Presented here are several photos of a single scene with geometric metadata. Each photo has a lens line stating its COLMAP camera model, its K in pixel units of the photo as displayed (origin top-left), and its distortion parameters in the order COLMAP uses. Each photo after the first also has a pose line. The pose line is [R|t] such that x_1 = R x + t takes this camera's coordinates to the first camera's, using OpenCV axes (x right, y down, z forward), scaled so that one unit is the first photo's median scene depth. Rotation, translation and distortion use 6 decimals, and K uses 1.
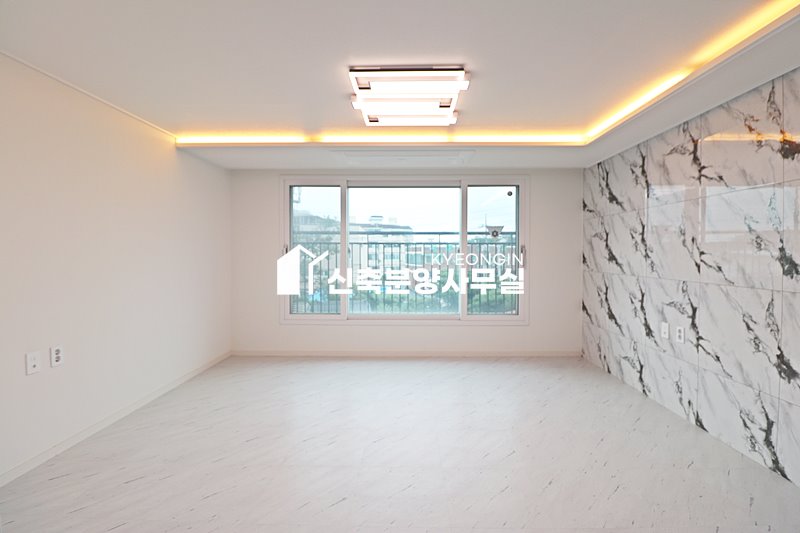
lens RADIAL K [[369.1, 0, 402.5], [0, 369.1, 259.7], [0, 0, 1]] dist [-0.008484, -0.008314]
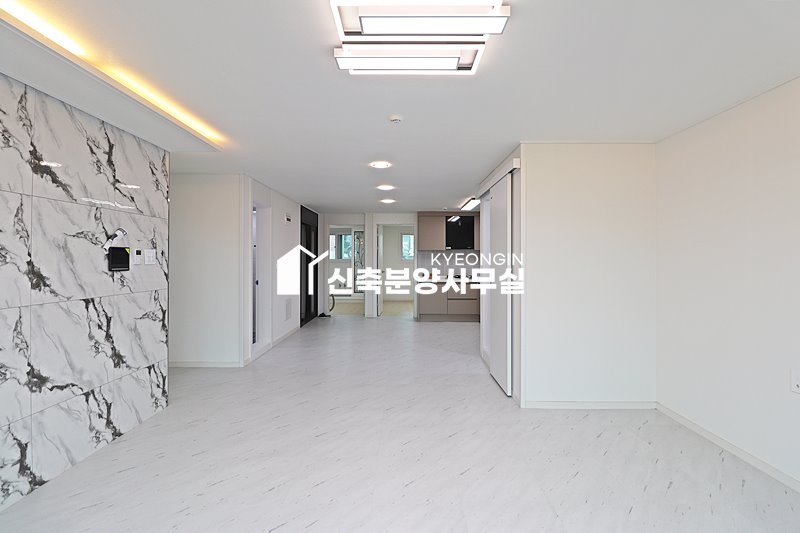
lens RADIAL K [[369.1, 0, 402.6], [0, 369.1, 258.1], [0, 0, 1]] dist [-0.008484, -0.008314]
pose [[-0.999765, -0.000737, -0.021664, 0.034371], [-0.001031, 0.999907, 0.013591, -0.034655], [0.021652, 0.013610, -0.999673, 1.236177]]
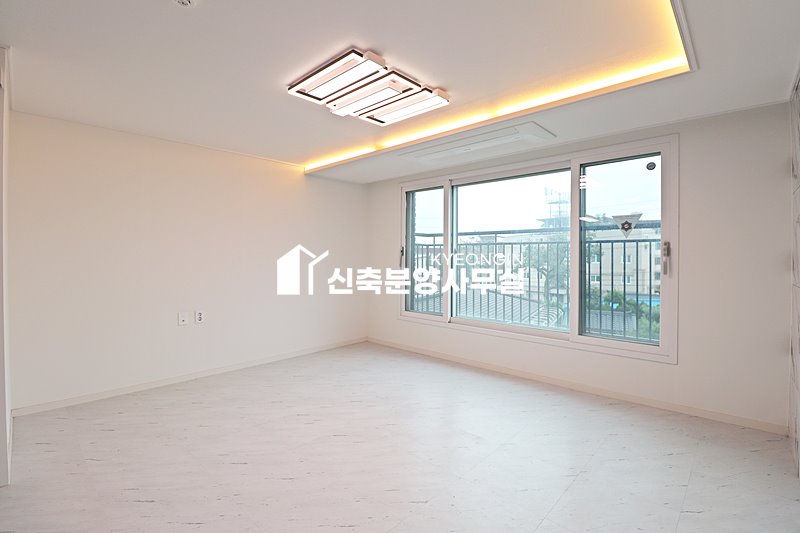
lens RADIAL K [[369.1, 0, 406.4], [0, 369.1, 259.9], [0, 0, 1]] dist [-0.008484, -0.008314]
pose [[0.741796, 0.010180, -0.670548, 0.571616], [-0.012353, 0.999923, 0.001515, -0.003519], [0.670511, 0.007160, 0.741865, 0.270623]]
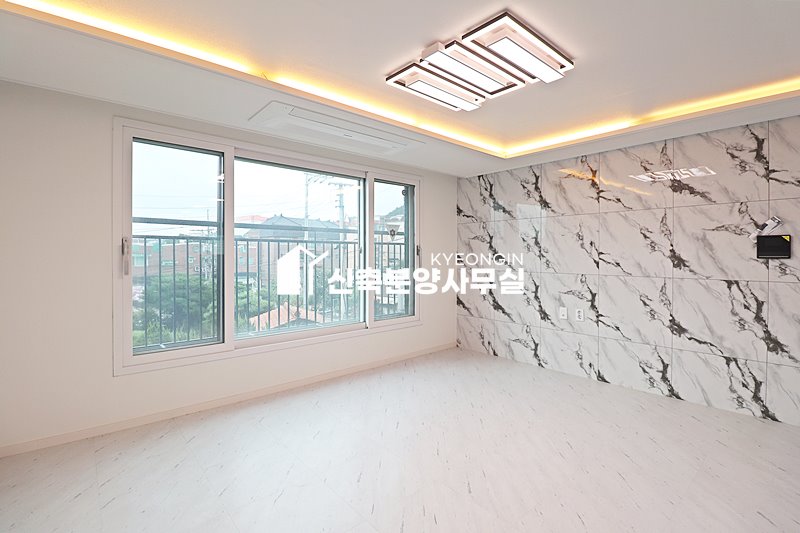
lens RADIAL K [[369.1, 0, 402.8], [0, 369.1, 256.1], [0, 0, 1]] dist [-0.008484, -0.008314]
pose [[0.739033, -0.002445, 0.673664, -0.523938], [0.011192, 0.999900, -0.008650, -0.003022], [-0.673576, 0.013932, 0.738987, 0.381743]]
